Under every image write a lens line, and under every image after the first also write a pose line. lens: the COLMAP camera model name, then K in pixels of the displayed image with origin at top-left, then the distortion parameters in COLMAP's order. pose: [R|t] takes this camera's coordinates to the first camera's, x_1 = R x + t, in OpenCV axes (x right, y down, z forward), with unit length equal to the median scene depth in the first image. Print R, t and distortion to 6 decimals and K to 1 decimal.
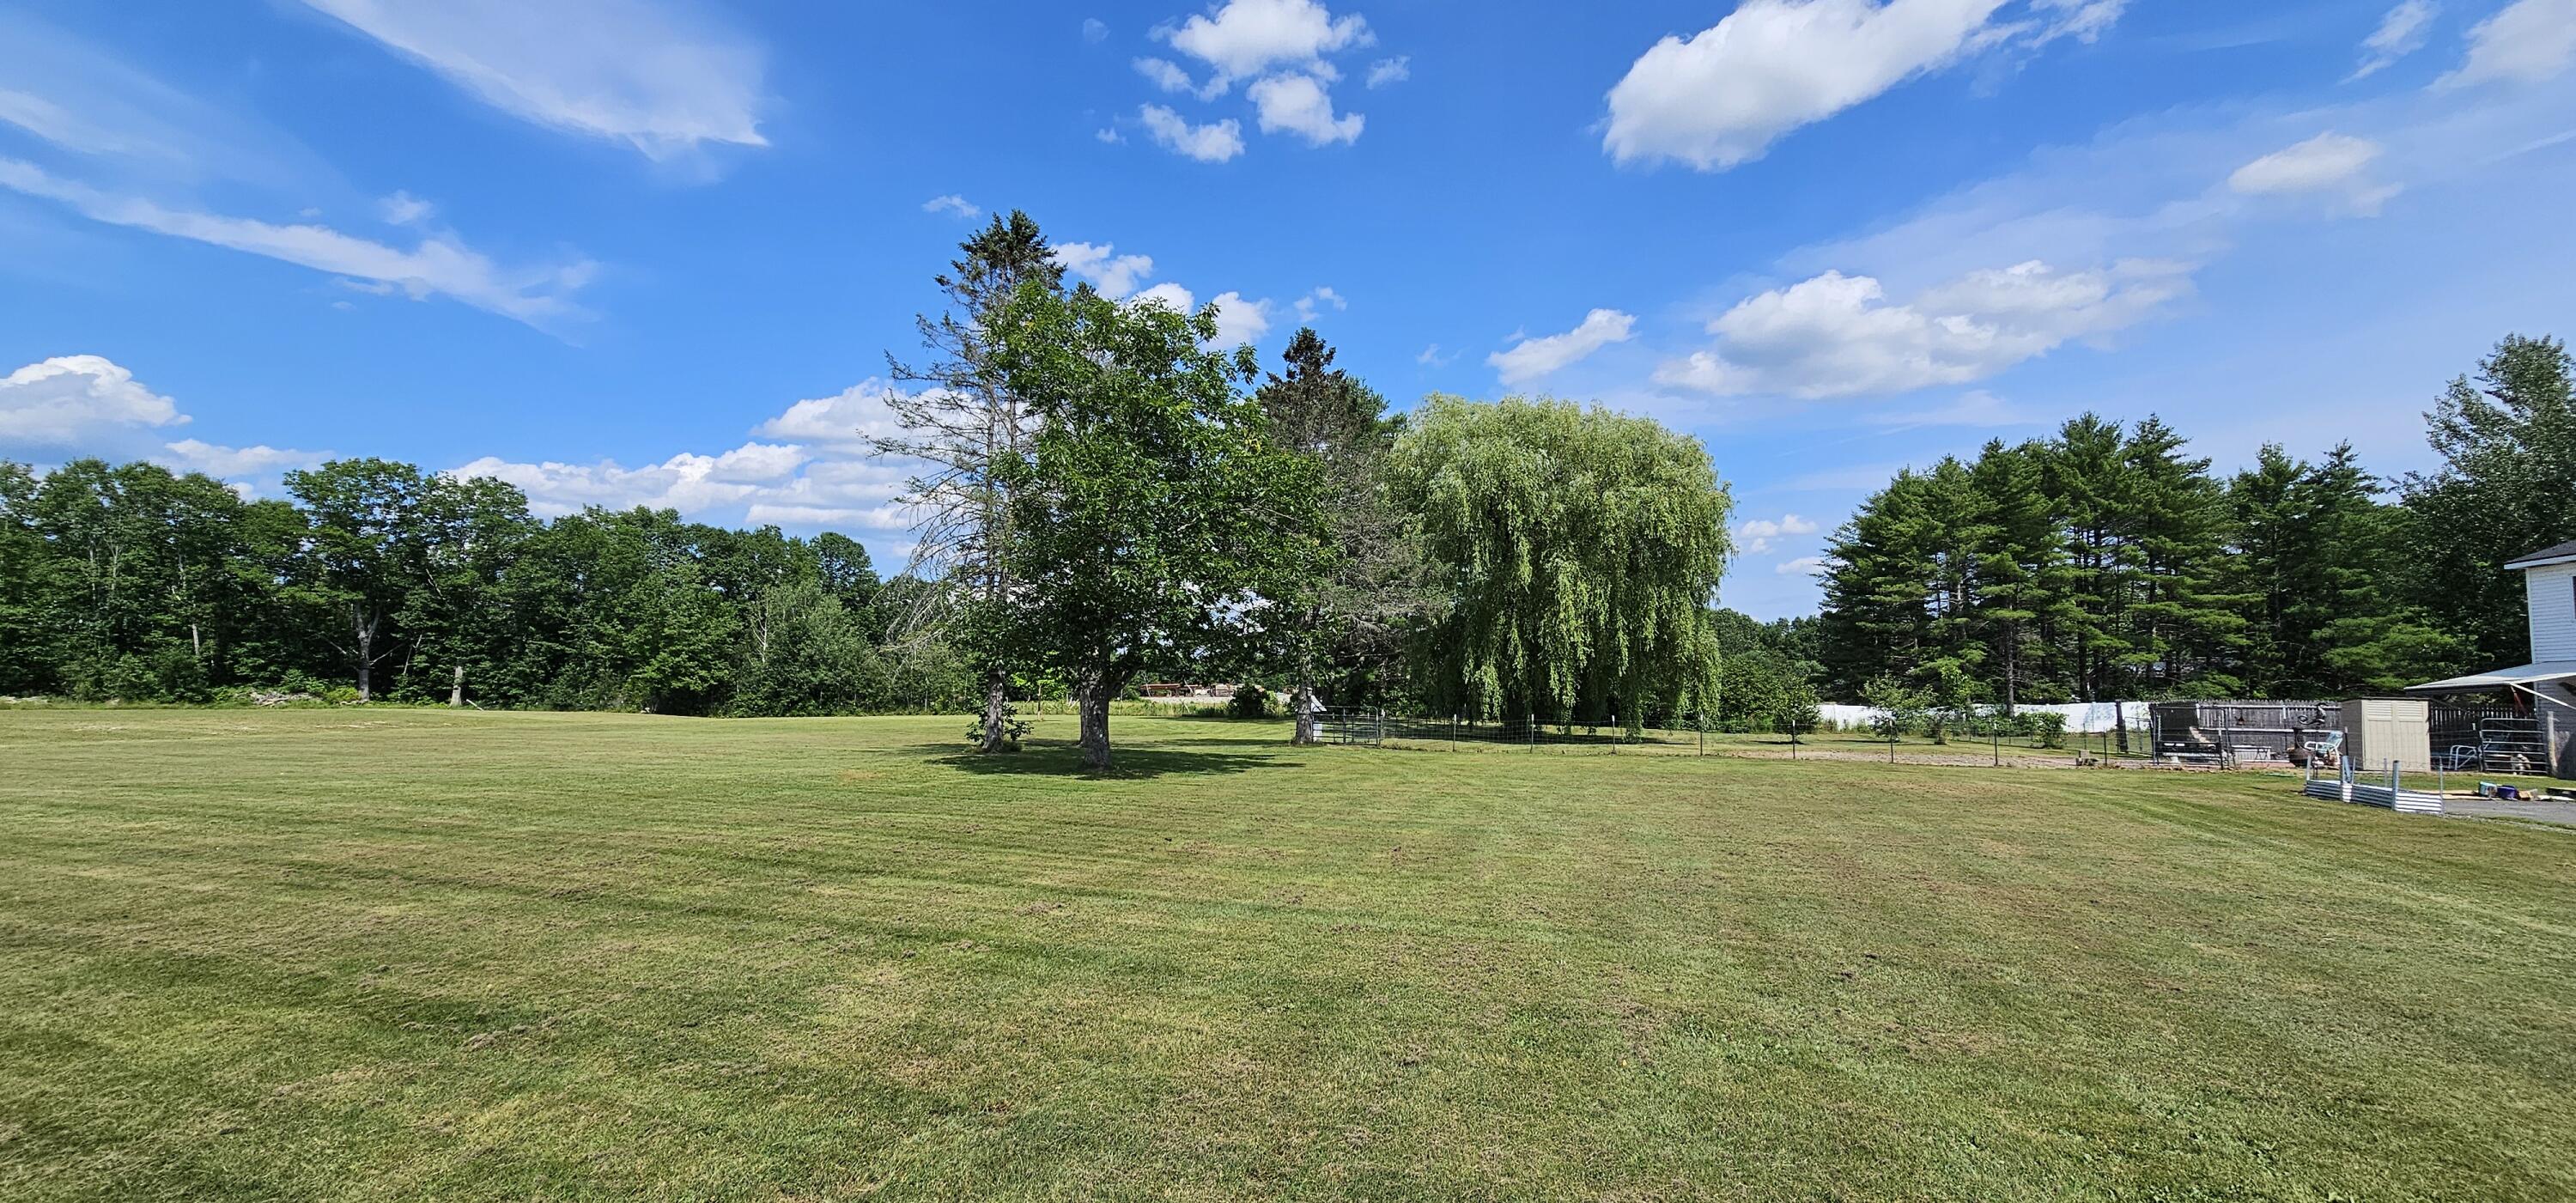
lens RADIAL K [[1116.1, 0, 1288.0], [0, 1116.1, 601.5], [0, 0, 1]] dist [0.019413, 0.000043]
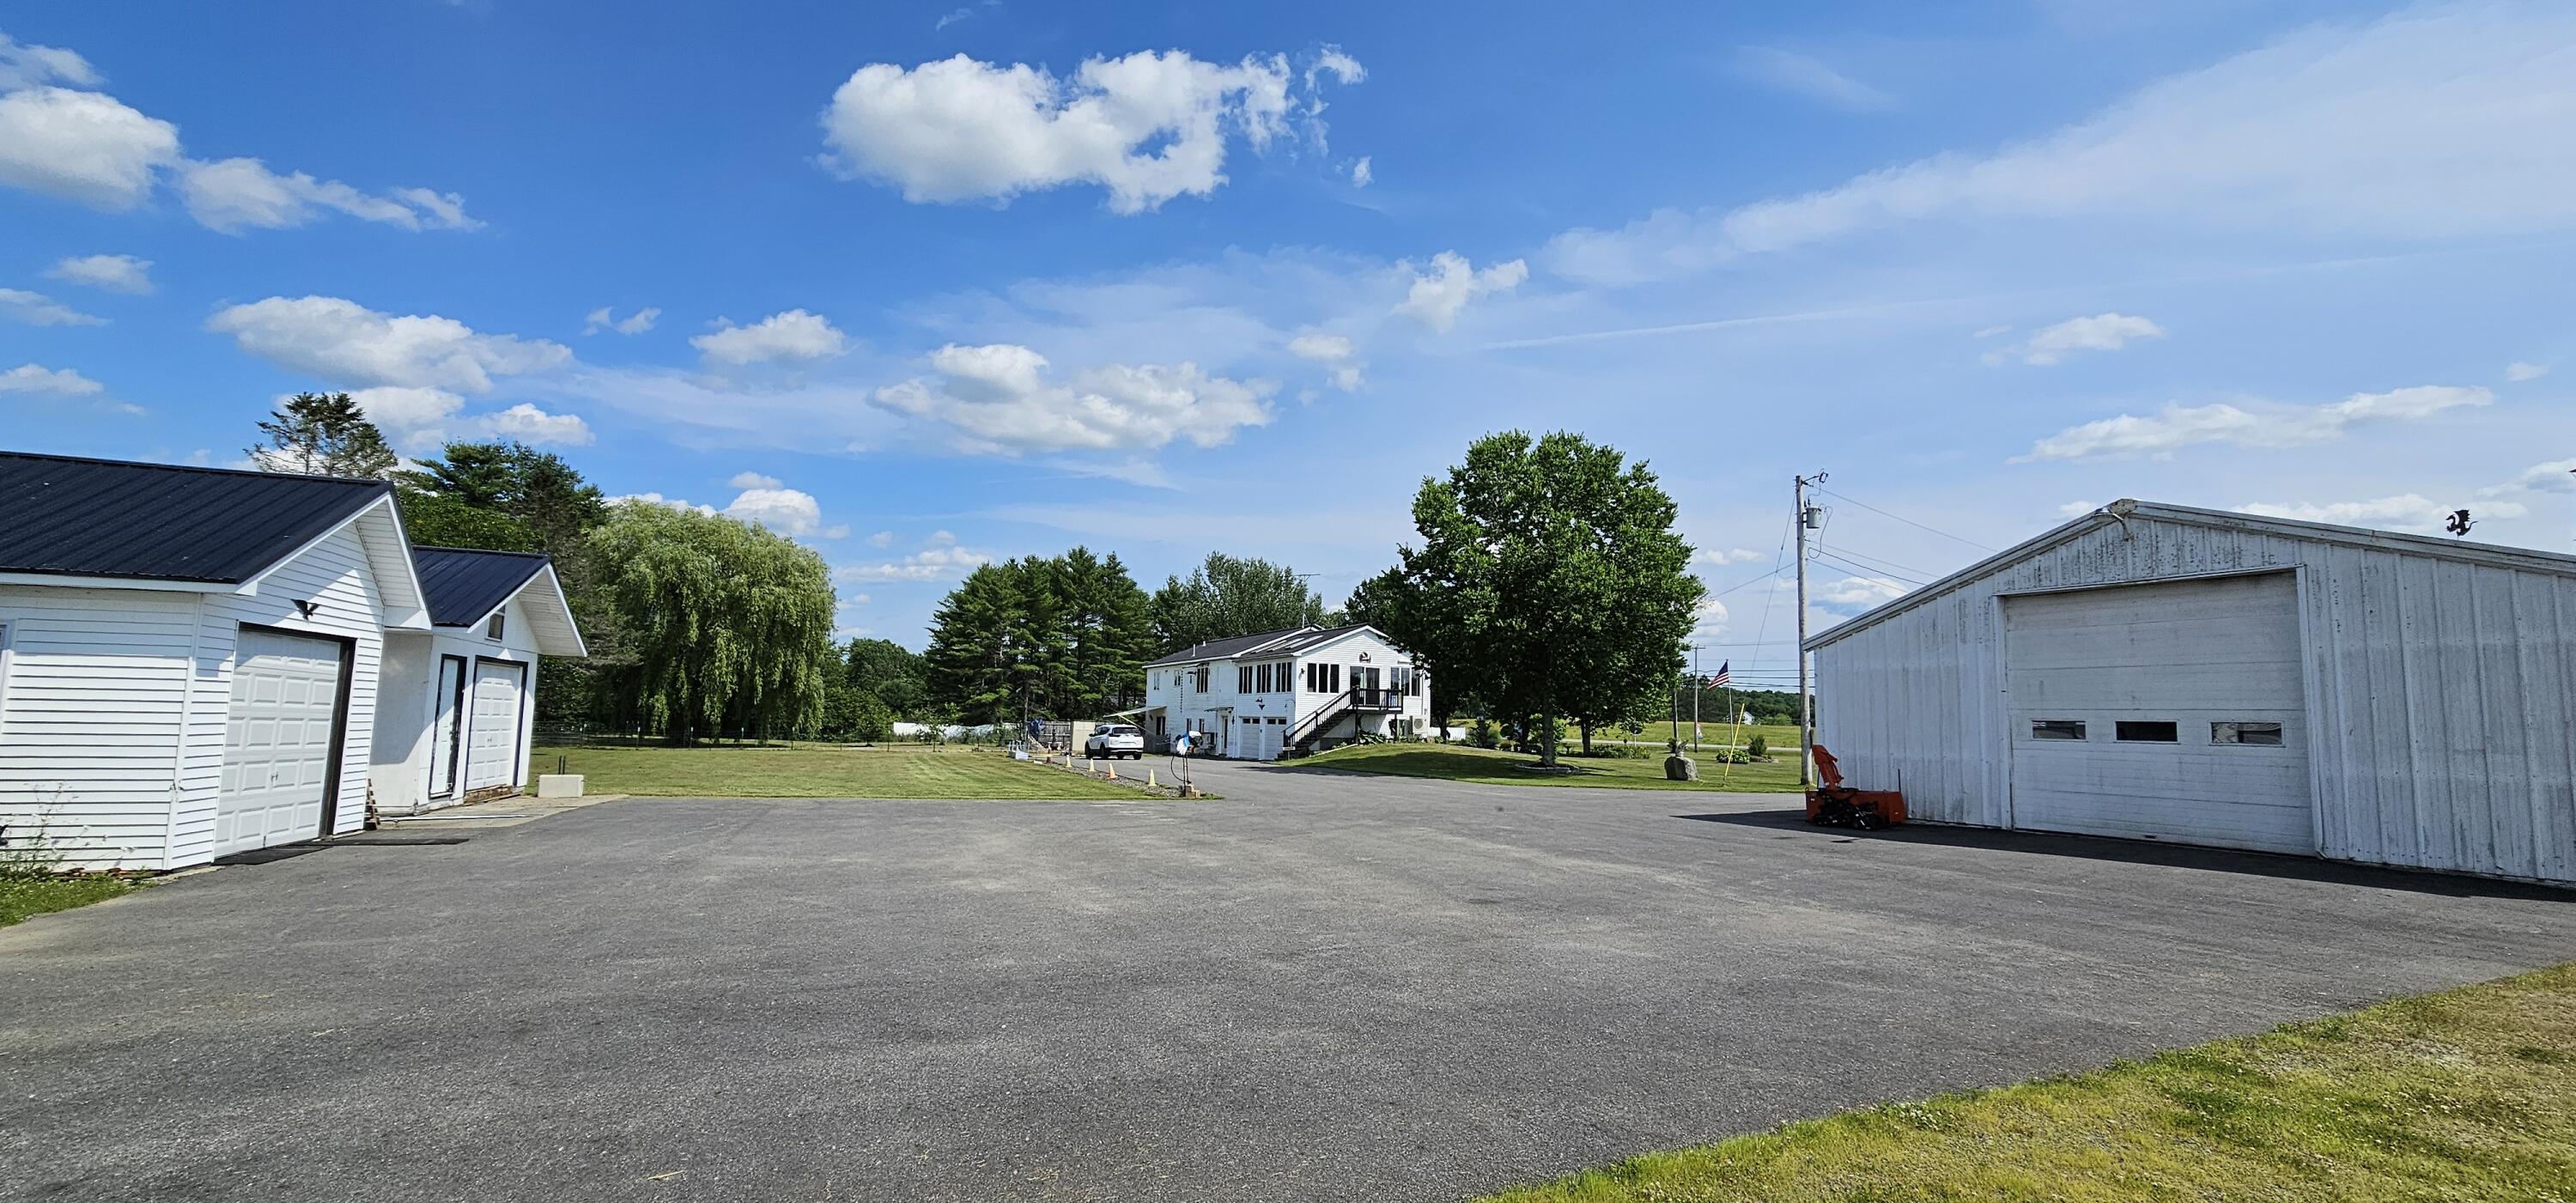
lens RADIAL K [[1116.1, 0, 1288.0], [0, 1116.1, 601.5], [0, 0, 1]] dist [0.019413, 0.000043]
pose [[0.770357, 0.073223, 0.633394, -0.129231], [-0.063274, 0.997260, -0.038331, -0.061633], [-0.634465, -0.010549, 0.772879, -0.664733]]
